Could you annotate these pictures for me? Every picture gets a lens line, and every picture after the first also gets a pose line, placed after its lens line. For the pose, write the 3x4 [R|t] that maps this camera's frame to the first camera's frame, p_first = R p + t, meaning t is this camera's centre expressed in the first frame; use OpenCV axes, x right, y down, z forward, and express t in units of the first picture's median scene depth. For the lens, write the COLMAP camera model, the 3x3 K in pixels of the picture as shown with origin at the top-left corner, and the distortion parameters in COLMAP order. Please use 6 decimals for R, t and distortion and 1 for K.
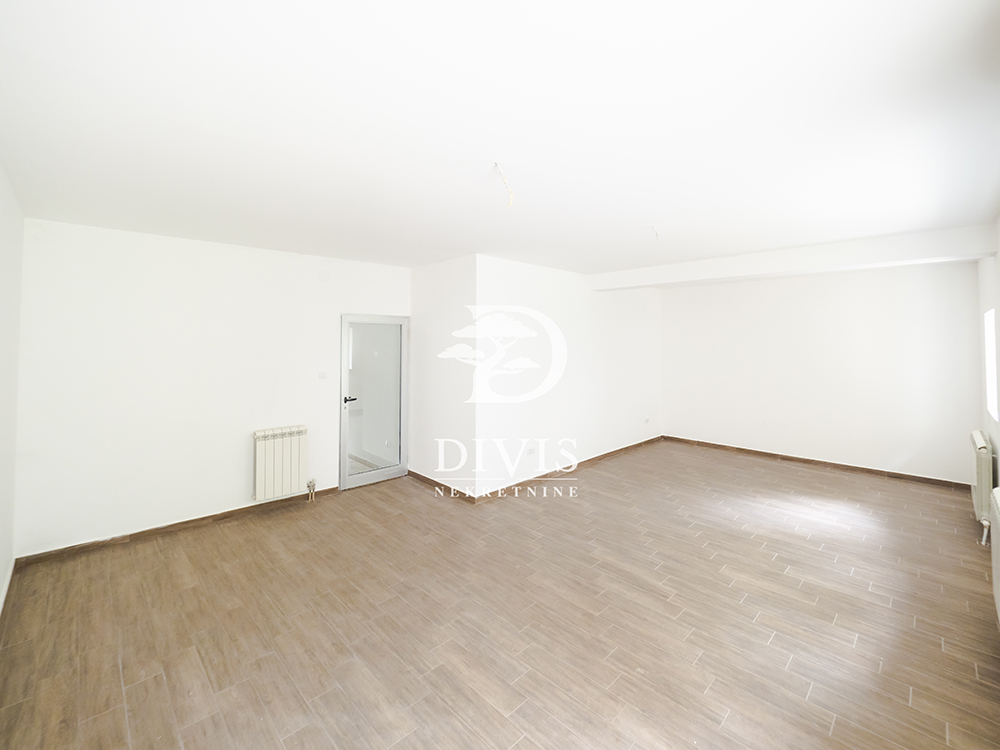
lens RADIAL K [[428.2, 0, 512.4], [0, 428.2, 338.4], [0, 0, 1]] dist [-0.004170, -0.000119]
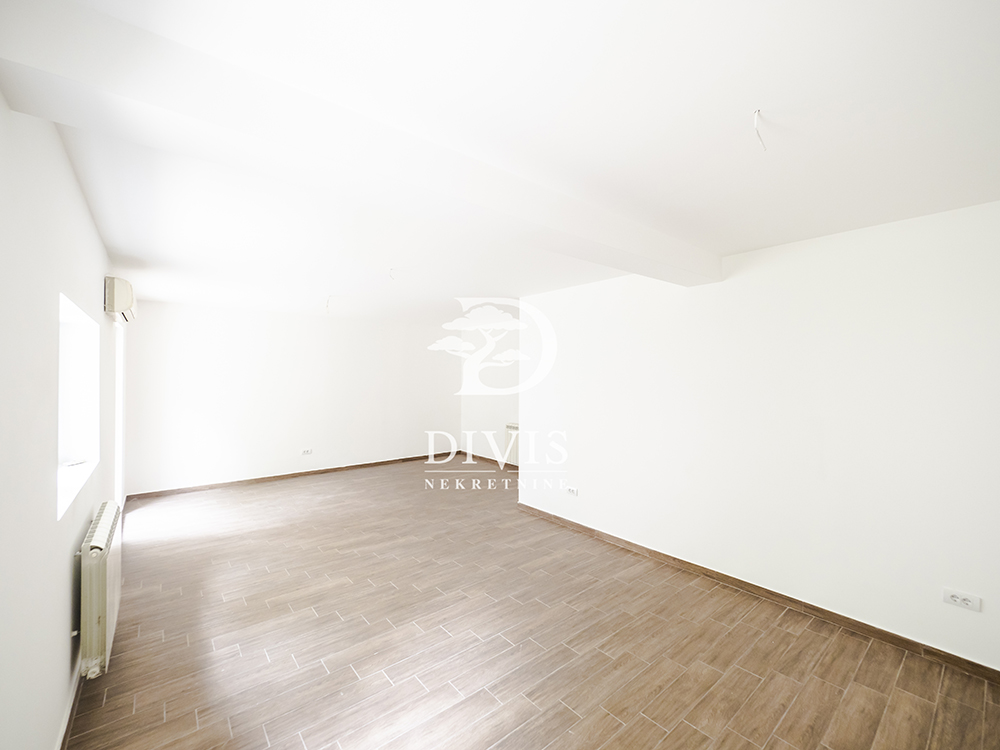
lens RADIAL K [[418.9, 0, 500.0], [0, 418.9, 375.0], [0, 0, 1]] dist [-0.011139, 0.000225]
pose [[-0.098828, -0.001998, -0.995103, 1.530501], [0.003210, 0.999992, -0.002327, 0.032155], [0.995099, -0.003424, -0.098820, 1.518025]]
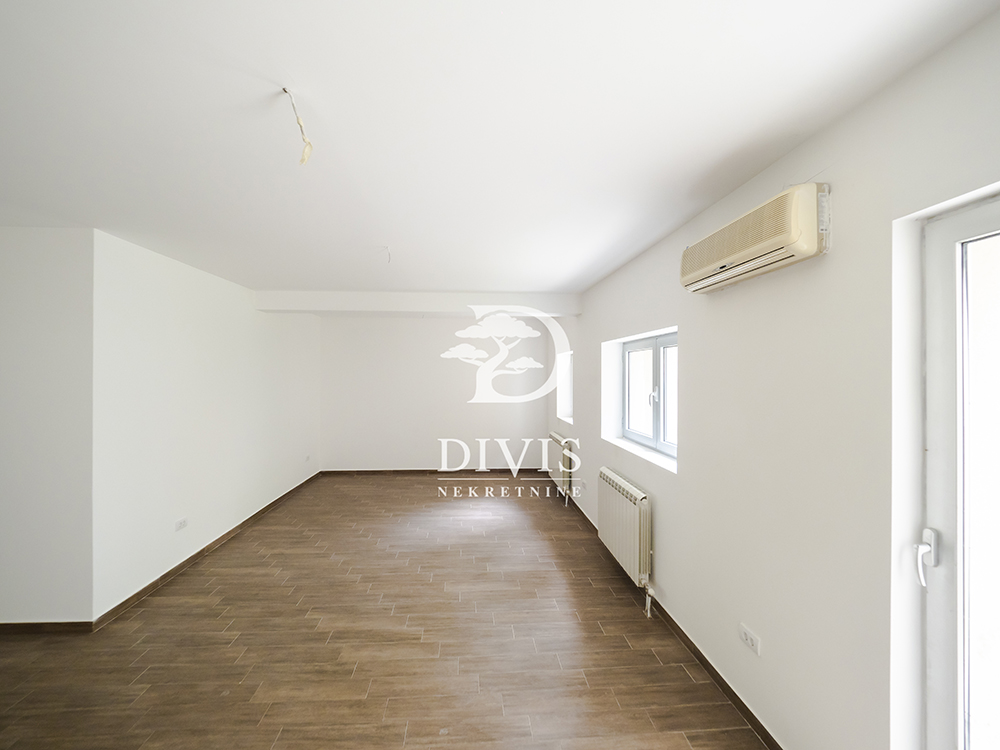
lens RADIAL K [[424.4, 0, 484.6], [0, 424.4, 370.9], [0, 0, 1]] dist [-0.002328, -0.000148]
pose [[0.680292, -0.001403, 0.732940, -0.213055], [-0.002086, 0.999990, 0.003850, 0.002280], [-0.732938, -0.004148, 0.680283, 0.226325]]
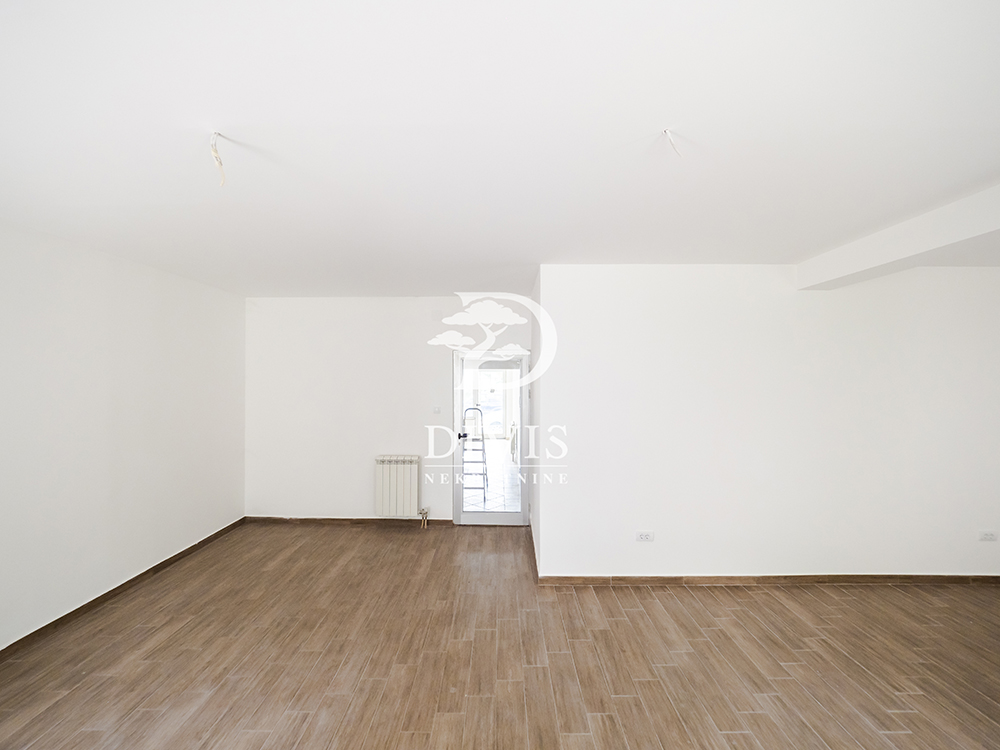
lens RADIAL K [[418.9, 0, 500.0], [0, 418.9, 375.0], [0, 0, 1]] dist [-0.011139, 0.000225]
pose [[0.702456, -0.006615, -0.711696, 0.586825], [0.006116, 0.999976, -0.003258, 0.007154], [0.711701, -0.002063, 0.702480, 0.584124]]
